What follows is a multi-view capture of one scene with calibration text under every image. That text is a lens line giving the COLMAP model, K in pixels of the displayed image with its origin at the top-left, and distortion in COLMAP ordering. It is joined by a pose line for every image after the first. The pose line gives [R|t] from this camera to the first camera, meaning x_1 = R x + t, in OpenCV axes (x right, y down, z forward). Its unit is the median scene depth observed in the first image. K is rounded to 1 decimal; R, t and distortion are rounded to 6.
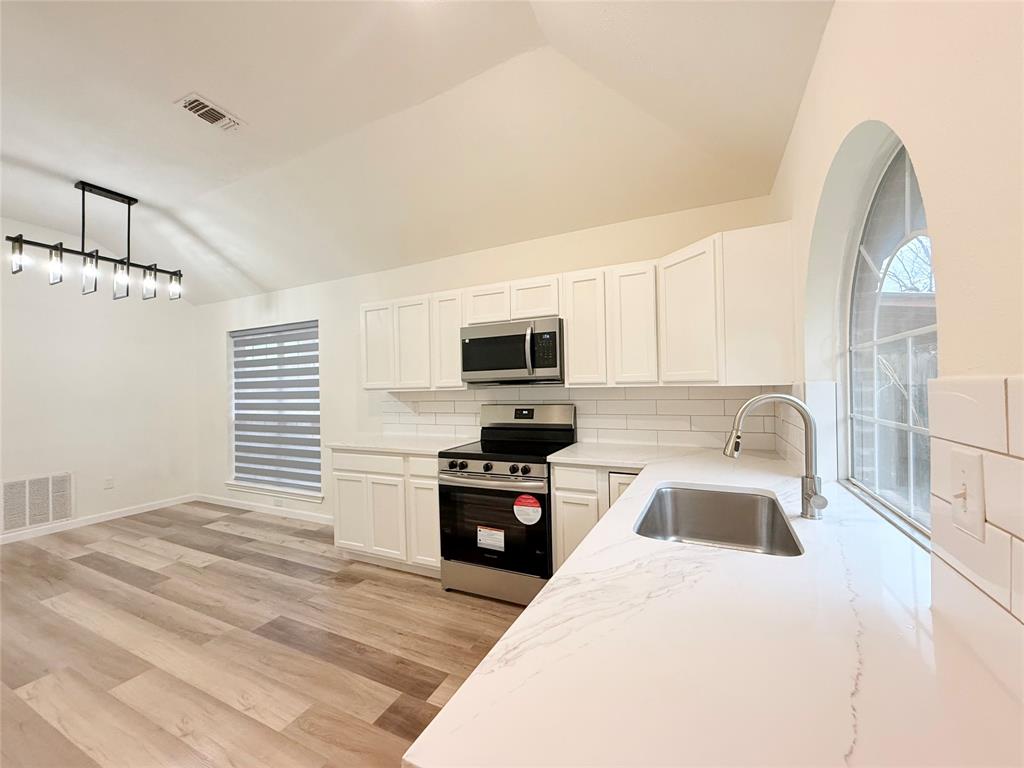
lens RADIAL K [[406.5, 0, 509.5], [0, 406.5, 383.1], [0, 0, 1]] dist [-0.001273, 0.000660]
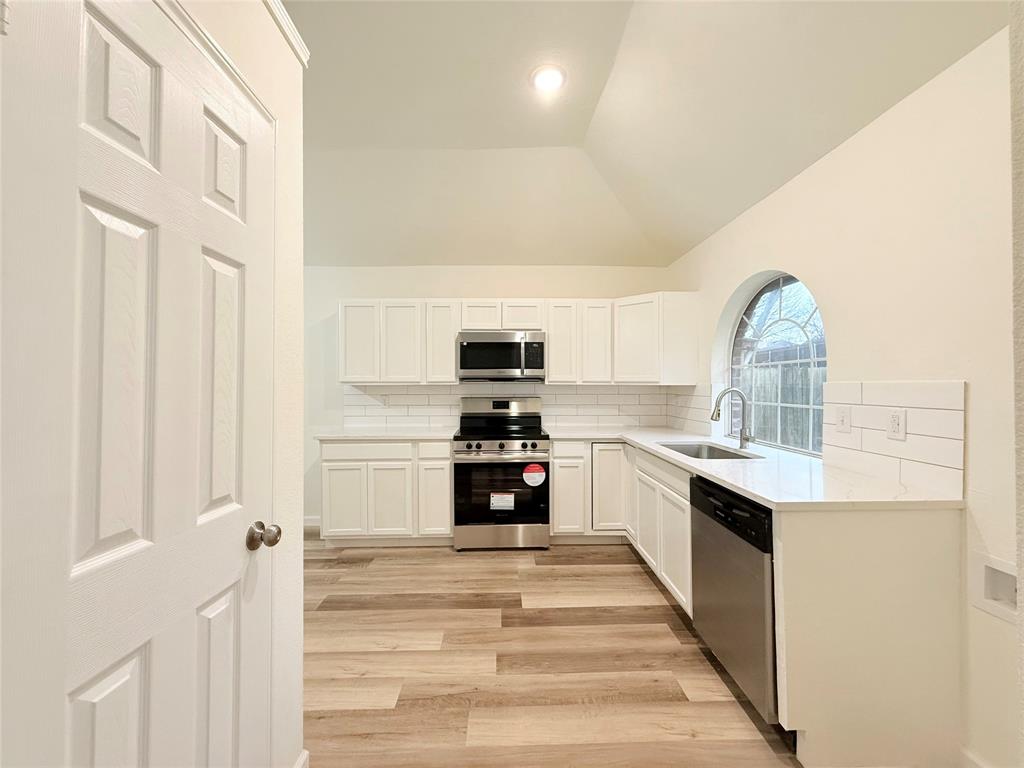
lens RADIAL K [[406.5, 0, 510.0], [0, 406.5, 383.2], [0, 0, 1]] dist [-0.001273, 0.000660]
pose [[0.887013, 0.022760, 0.461183, -0.593902], [-0.023239, 0.999719, -0.004640, 0.016203], [-0.461159, -0.006602, 0.887293, -0.134336]]
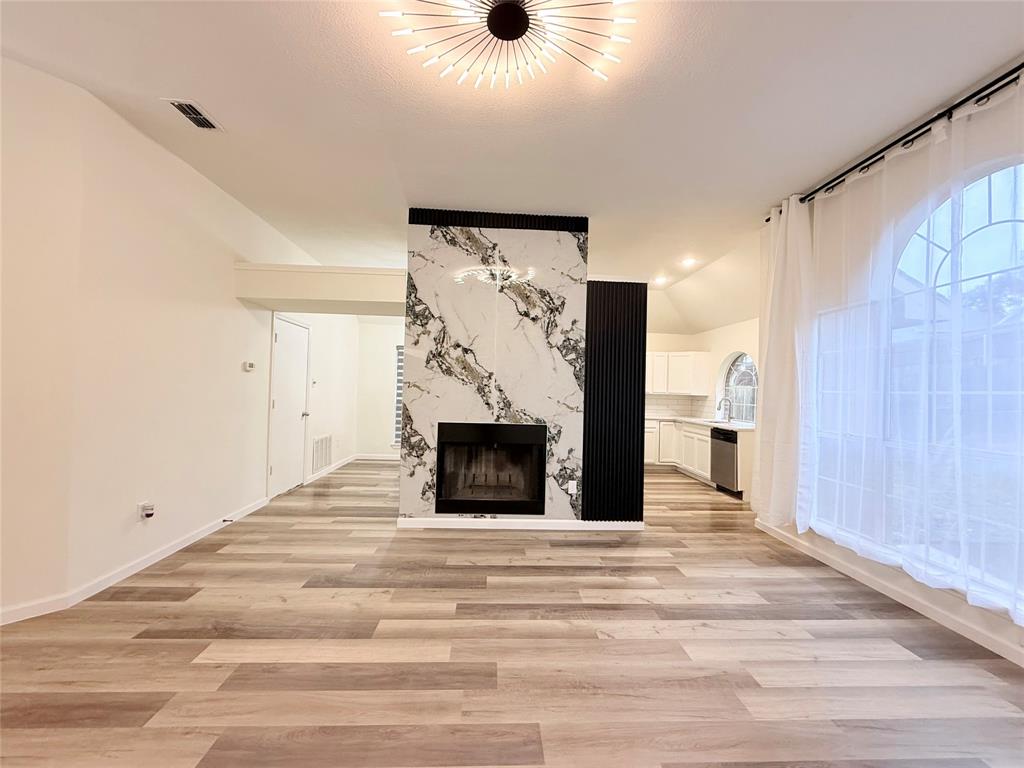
lens RADIAL K [[406.5, 0, 509.9], [0, 406.5, 383.4], [0, 0, 1]] dist [-0.001273, 0.000660]
pose [[0.875224, 0.051623, 0.480955, -1.947076], [-0.051186, 0.998590, -0.014035, 0.026877], [-0.481001, -0.012334, 0.876633, -1.005300]]
